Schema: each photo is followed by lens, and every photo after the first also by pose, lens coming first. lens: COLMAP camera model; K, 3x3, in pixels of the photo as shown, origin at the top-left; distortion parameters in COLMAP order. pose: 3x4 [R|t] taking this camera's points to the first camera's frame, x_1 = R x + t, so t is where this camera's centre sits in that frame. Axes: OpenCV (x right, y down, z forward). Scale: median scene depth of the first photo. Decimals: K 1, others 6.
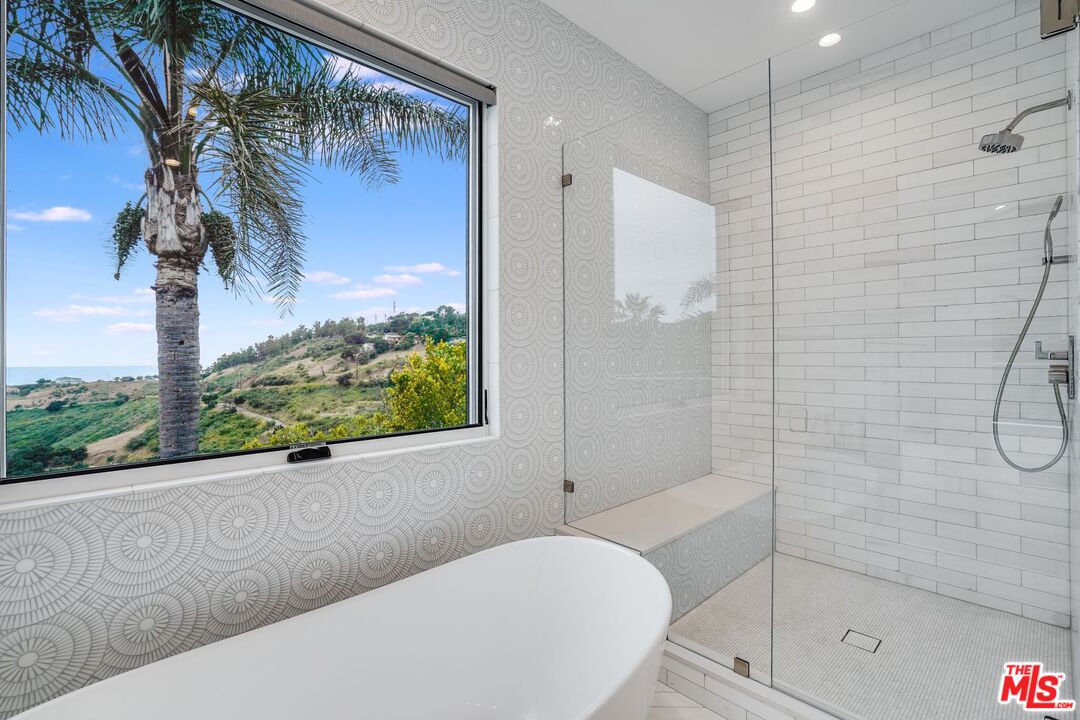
lens RADIAL K [[496.1, 0, 542.4], [0, 496.1, 353.2], [0, 0, 1]] dist [-0.041064, 0.013180]
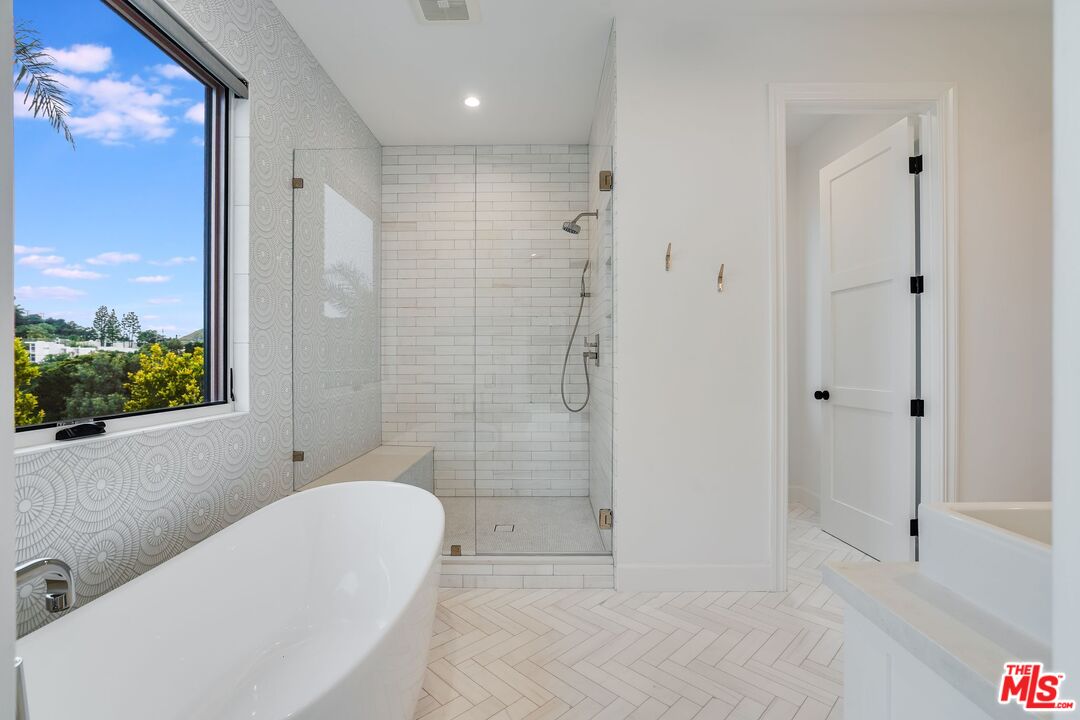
lens RADIAL K [[496.1, 0, 541.8], [0, 496.1, 359.2], [0, 0, 1]] dist [-0.041064, 0.013180]
pose [[0.692742, 0.003679, 0.721176, -0.408234], [-0.004793, 0.999988, -0.000497, 0.052510], [-0.721169, -0.003113, 0.692752, -0.185643]]
